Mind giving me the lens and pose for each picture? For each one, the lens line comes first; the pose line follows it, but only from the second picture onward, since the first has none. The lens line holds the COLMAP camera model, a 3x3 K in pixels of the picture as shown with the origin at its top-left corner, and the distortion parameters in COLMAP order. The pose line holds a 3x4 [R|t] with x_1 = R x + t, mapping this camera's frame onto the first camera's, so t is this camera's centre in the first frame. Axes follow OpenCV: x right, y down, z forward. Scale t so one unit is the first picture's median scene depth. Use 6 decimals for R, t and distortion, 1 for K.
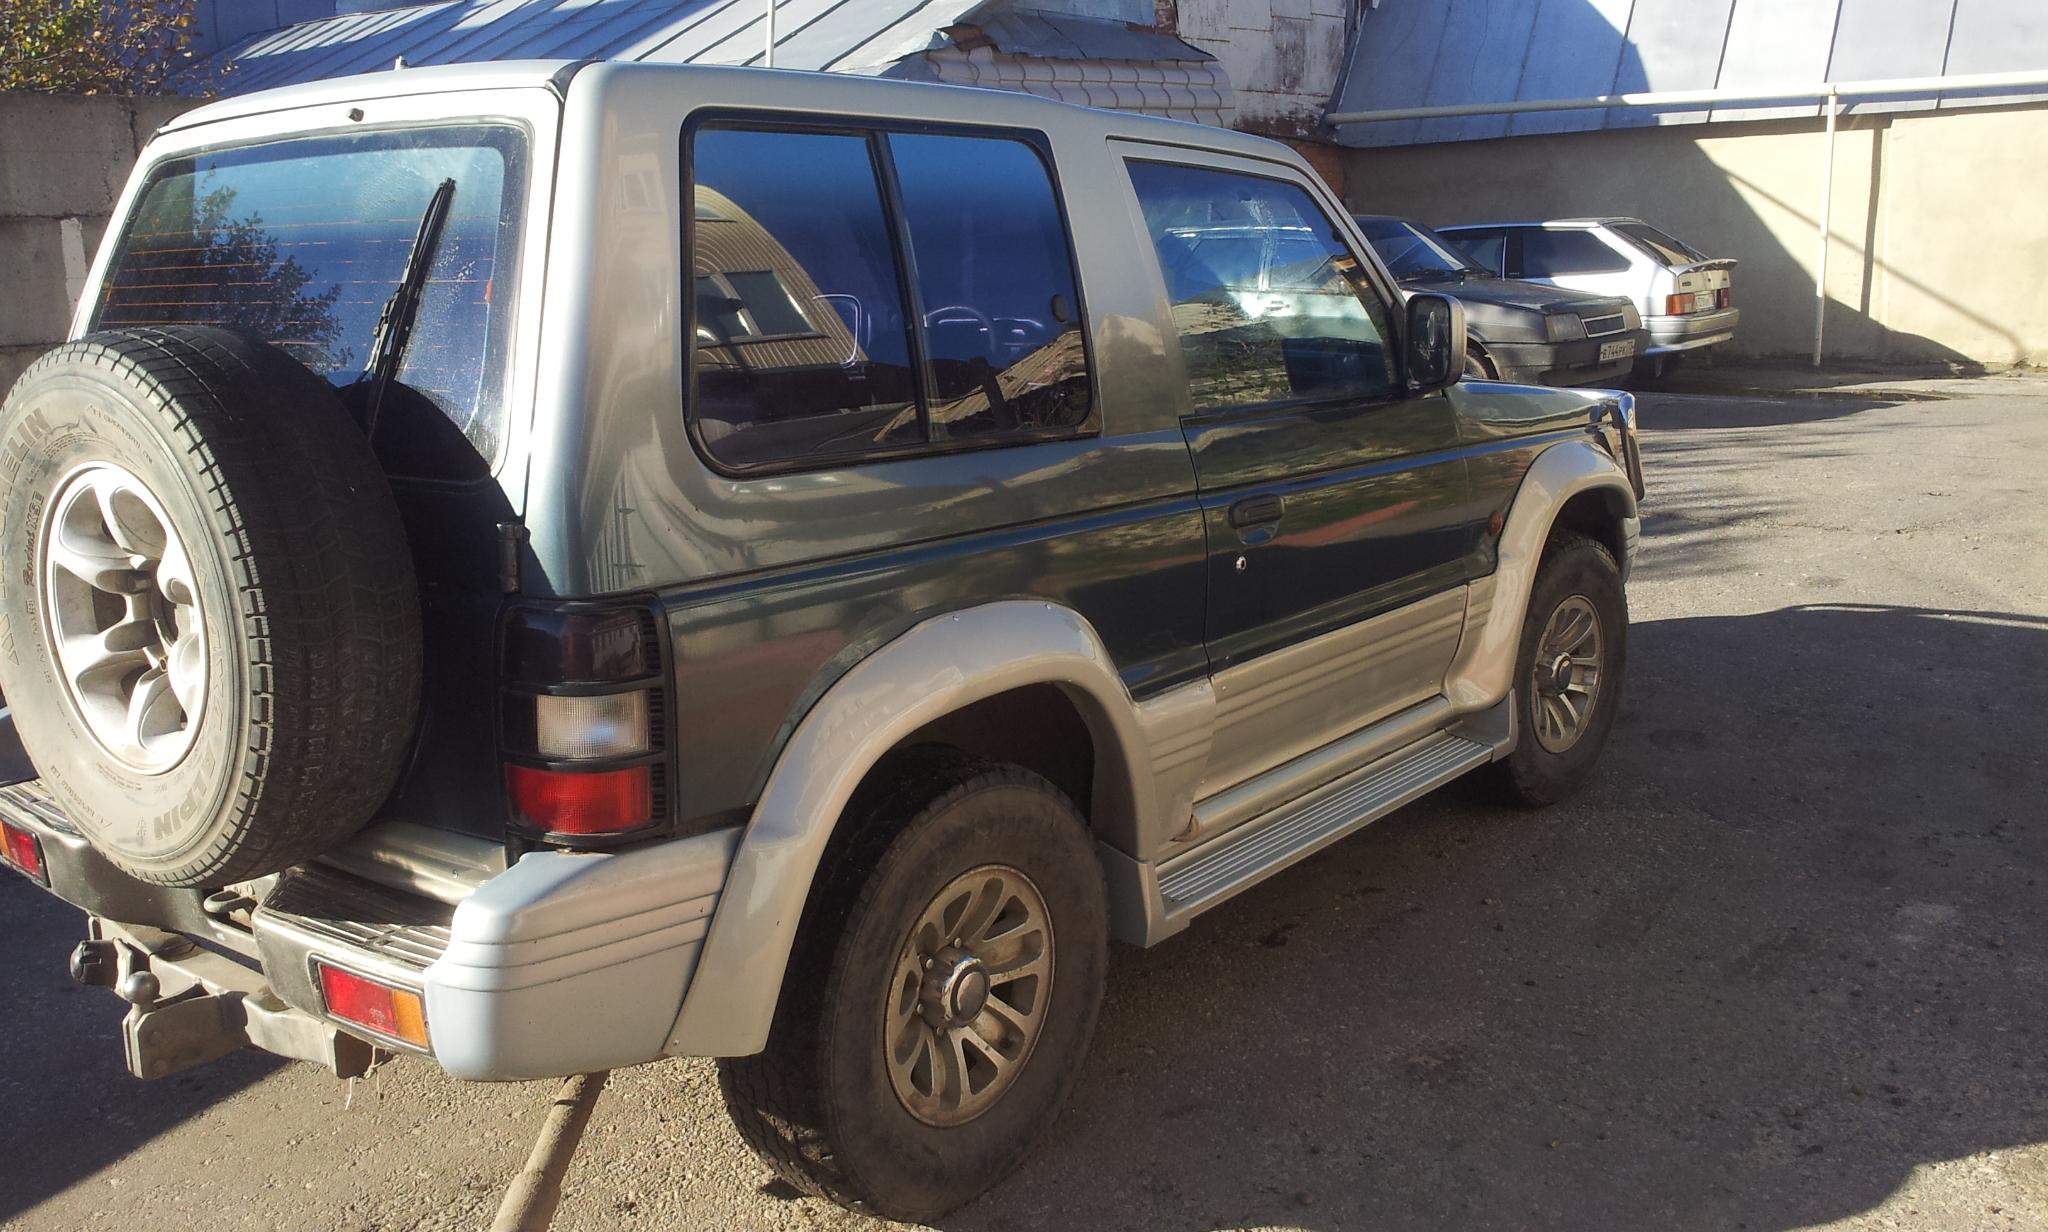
lens RADIAL K [[1801.7, 0, 983.8], [0, 1801.7, 611.2], [0, 0, 1]] dist [-0.000601, -0.020958]
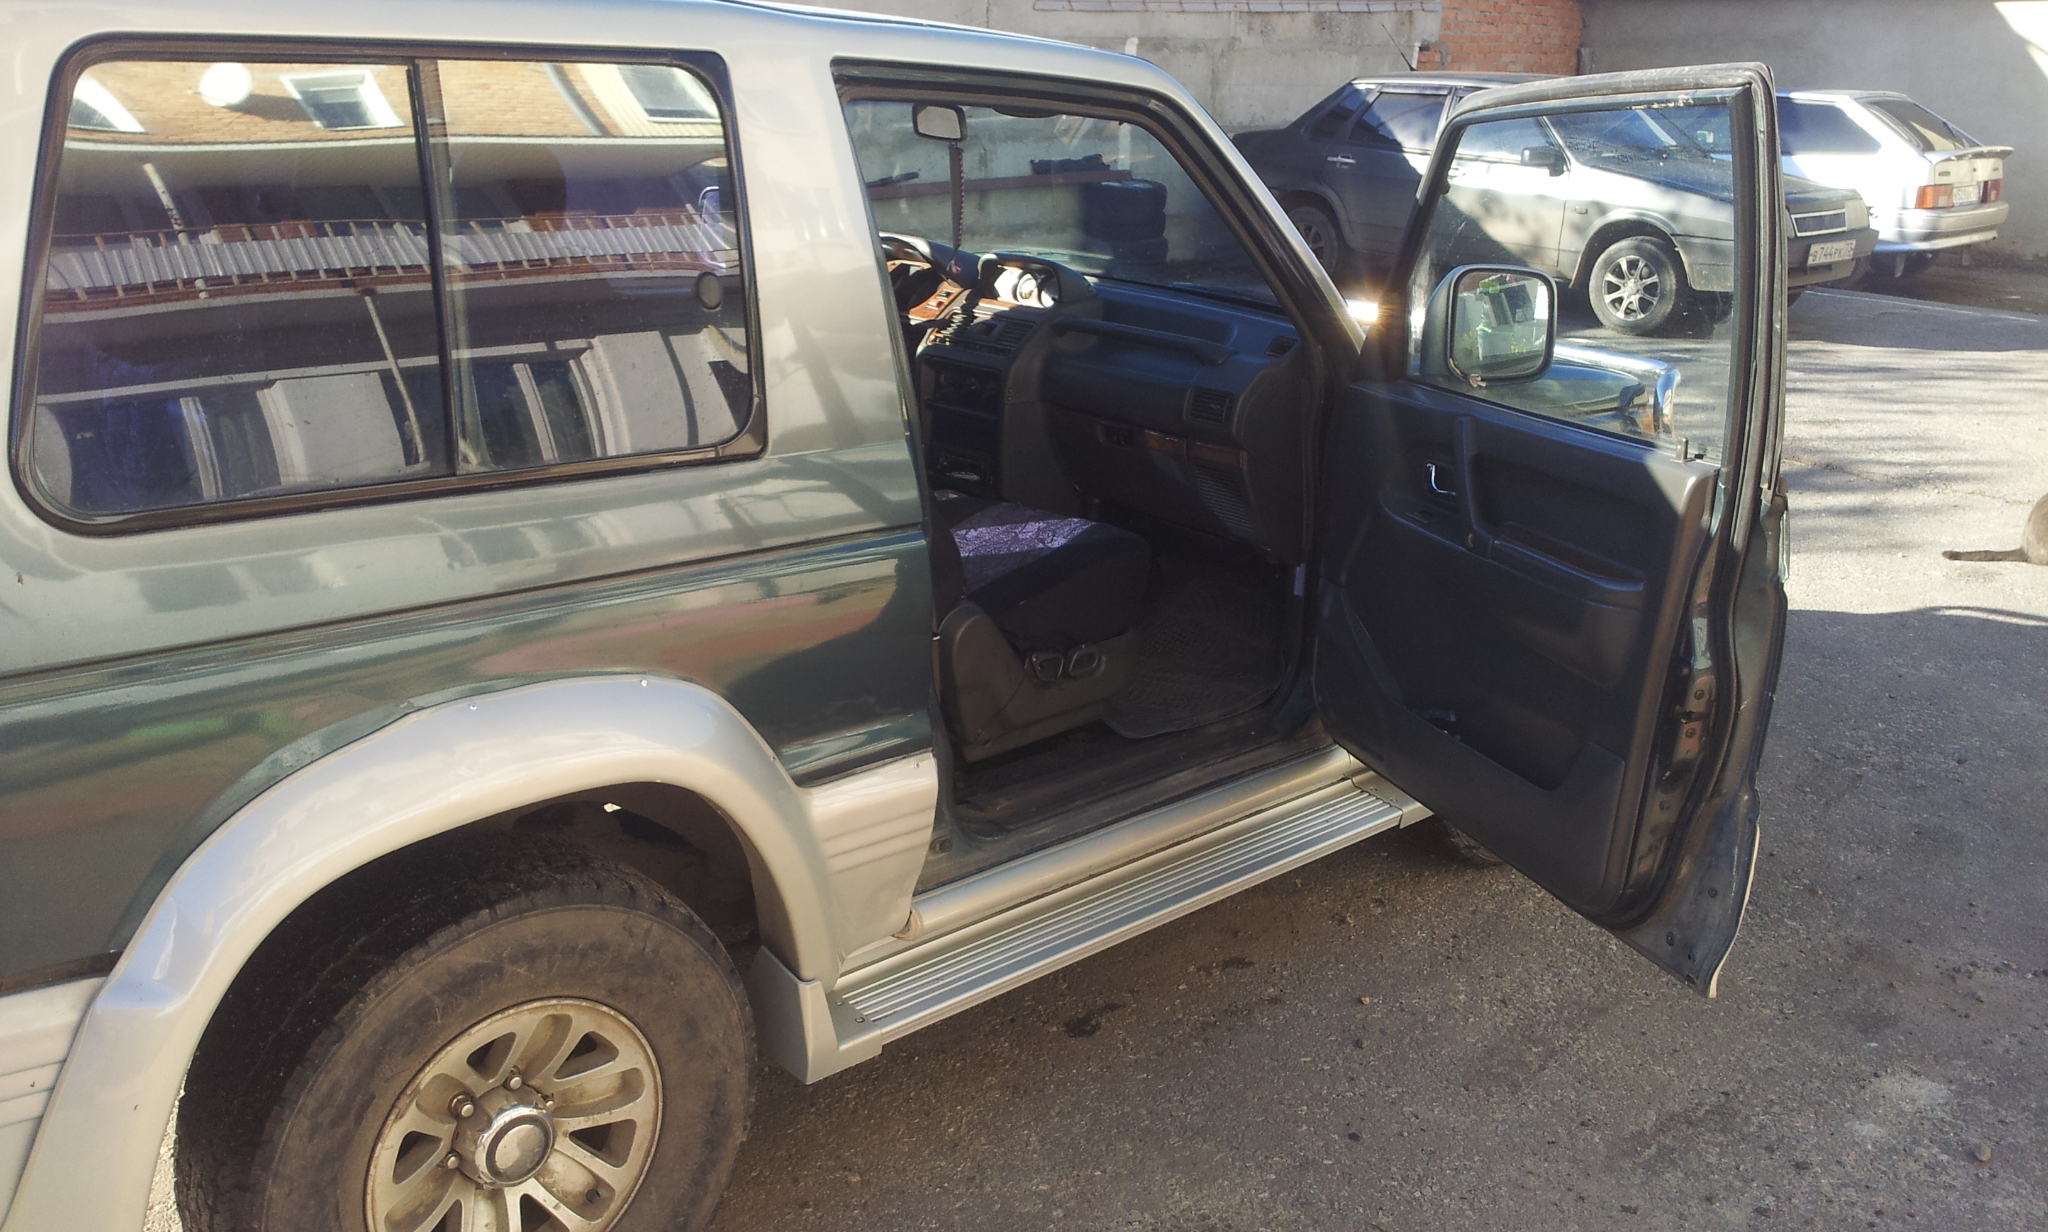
lens RADIAL K [[1775.2, 0, 1046.3], [0, 1775.2, 565.5], [0, 0, 1]] dist [0.008964, -0.007081]
pose [[0.989171, 0.088522, -0.117070, 0.277269], [-0.078376, 0.992979, 0.088603, -0.127180], [0.124091, -0.078468, 0.989163, 0.248490]]
